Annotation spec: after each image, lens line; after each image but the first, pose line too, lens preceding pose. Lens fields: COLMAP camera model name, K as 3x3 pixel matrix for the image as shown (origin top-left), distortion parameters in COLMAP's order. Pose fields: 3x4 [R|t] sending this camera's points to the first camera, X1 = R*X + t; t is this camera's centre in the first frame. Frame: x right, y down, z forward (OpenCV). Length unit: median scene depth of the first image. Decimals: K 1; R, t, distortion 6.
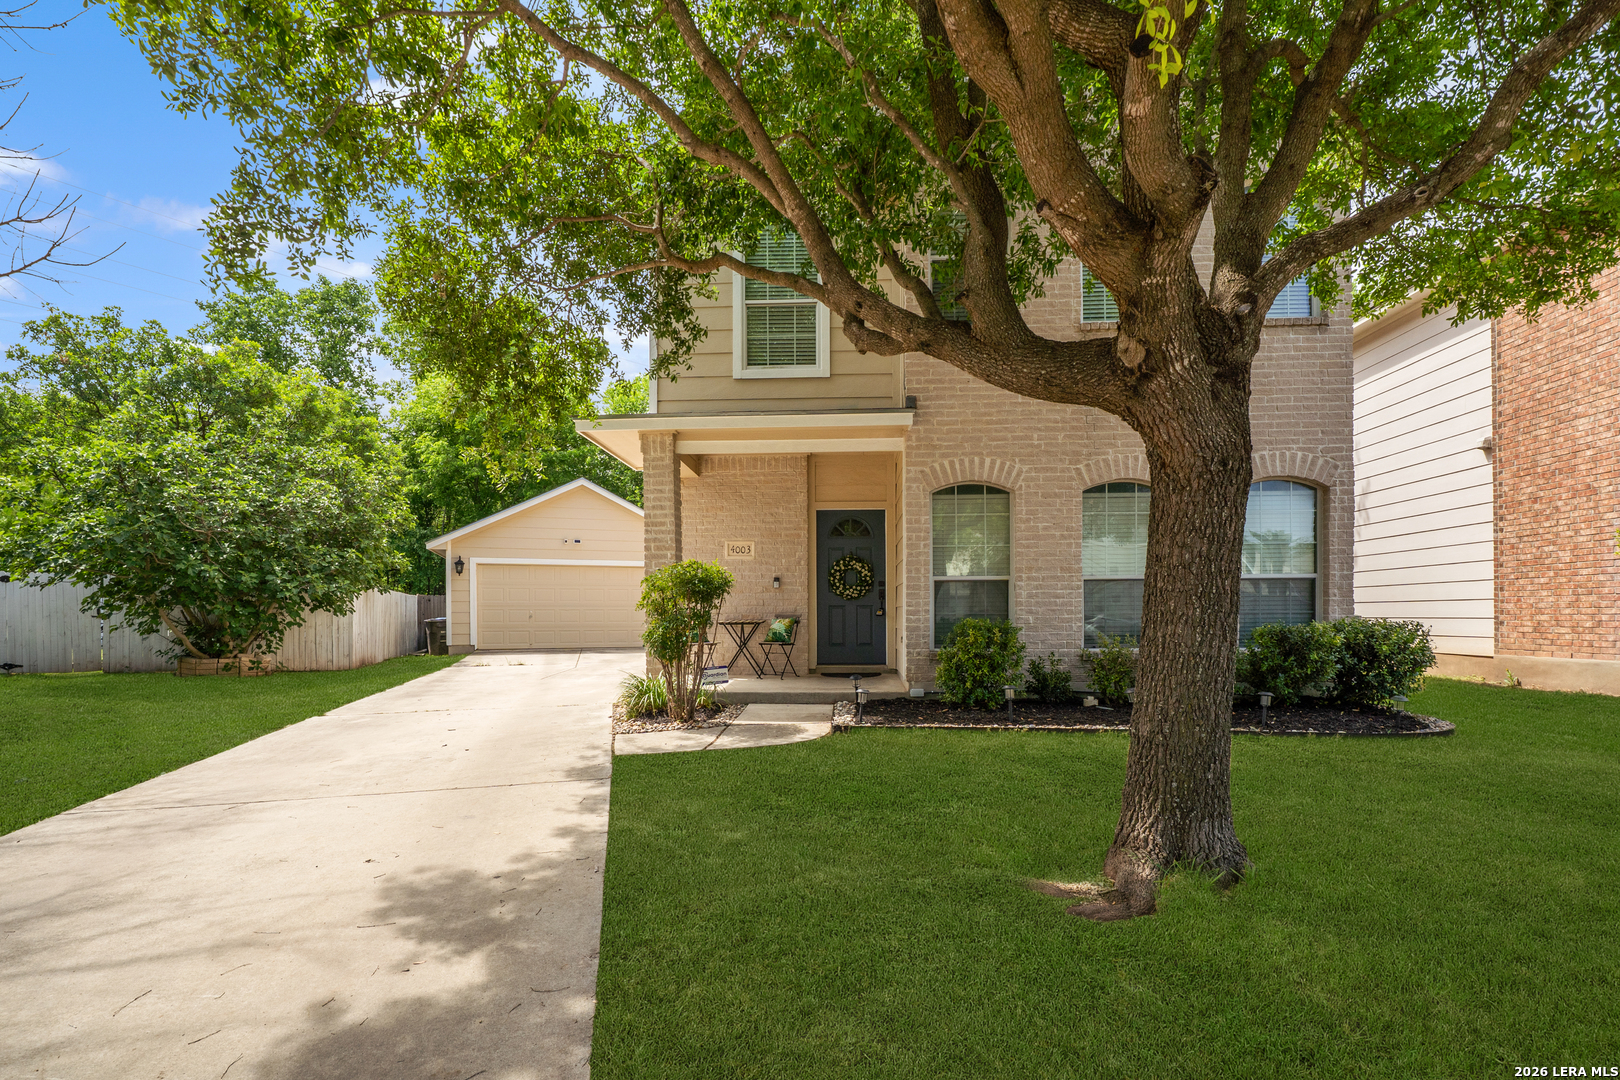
lens RADIAL K [[667.6, 0, 726.8], [0, 667.6, 600.8], [0, 0, 1]] dist [0.002075, -0.000061]
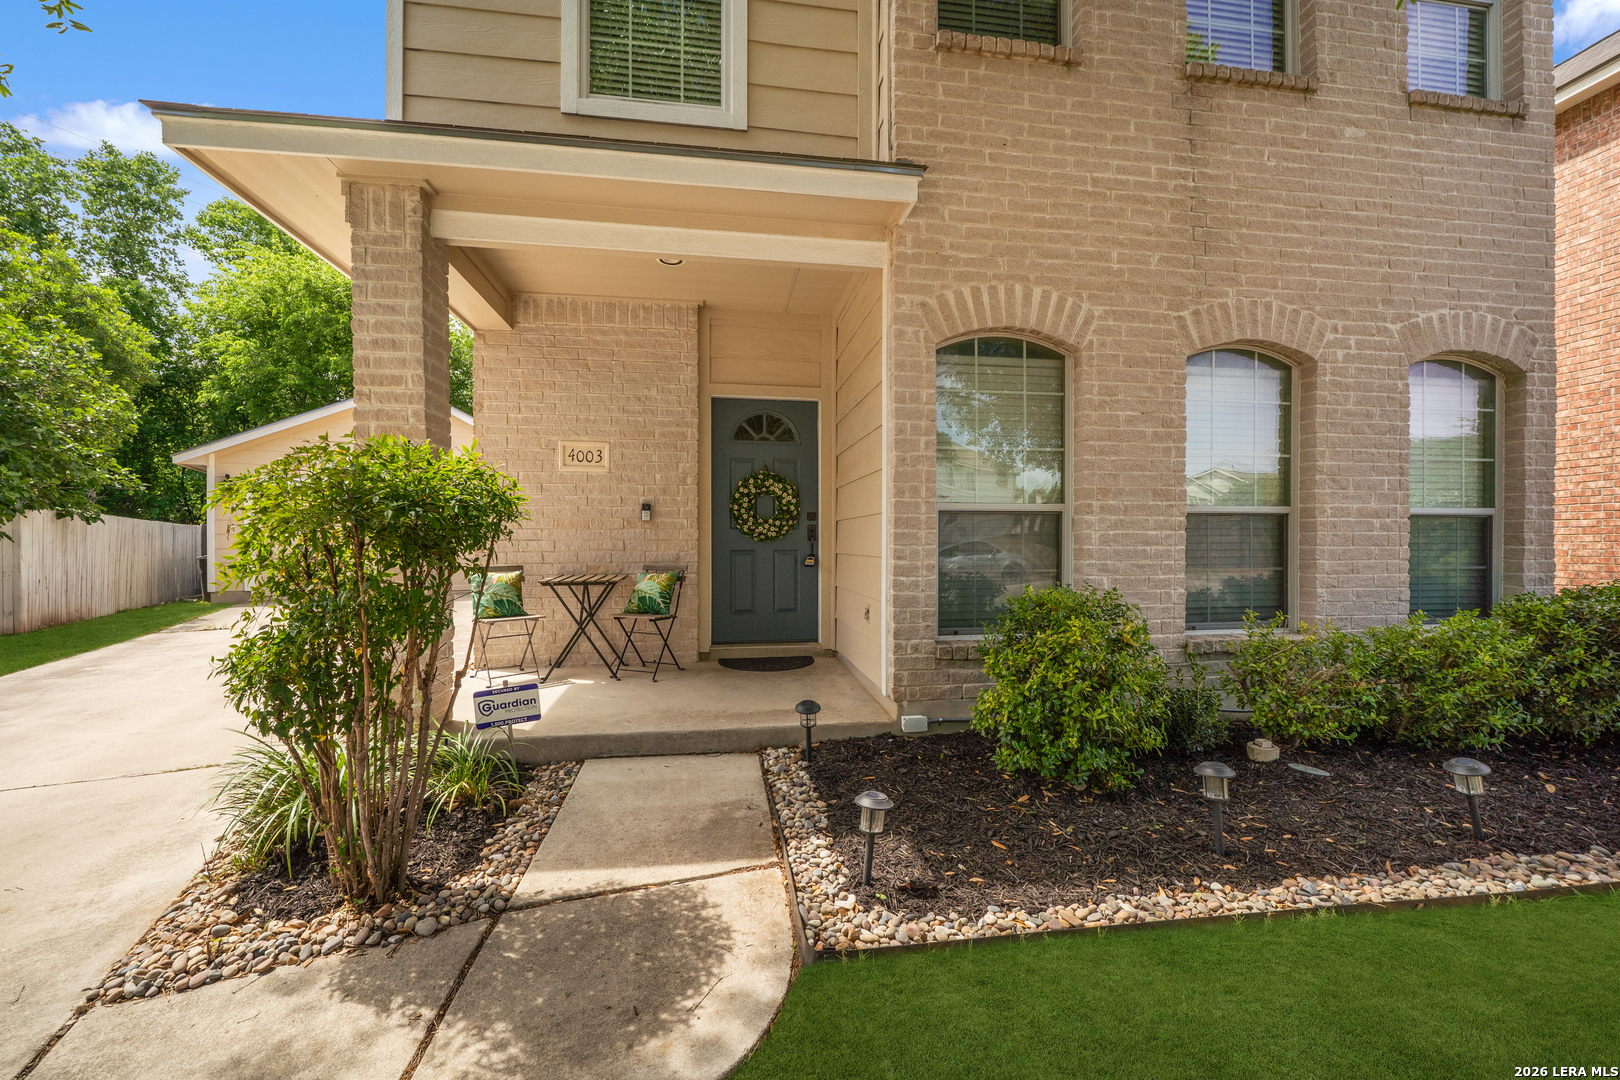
lens RADIAL K [[597.7, 0, 759.7], [0, 597.7, 541.5], [0, 0, 1]] dist [-0.002499, -0.000195]
pose [[0.967761, 0.002556, 0.251858, 0.047728], [-0.006387, 0.999876, 0.014394, -0.011521], [-0.251790, -0.015538, 0.967657, 0.572259]]
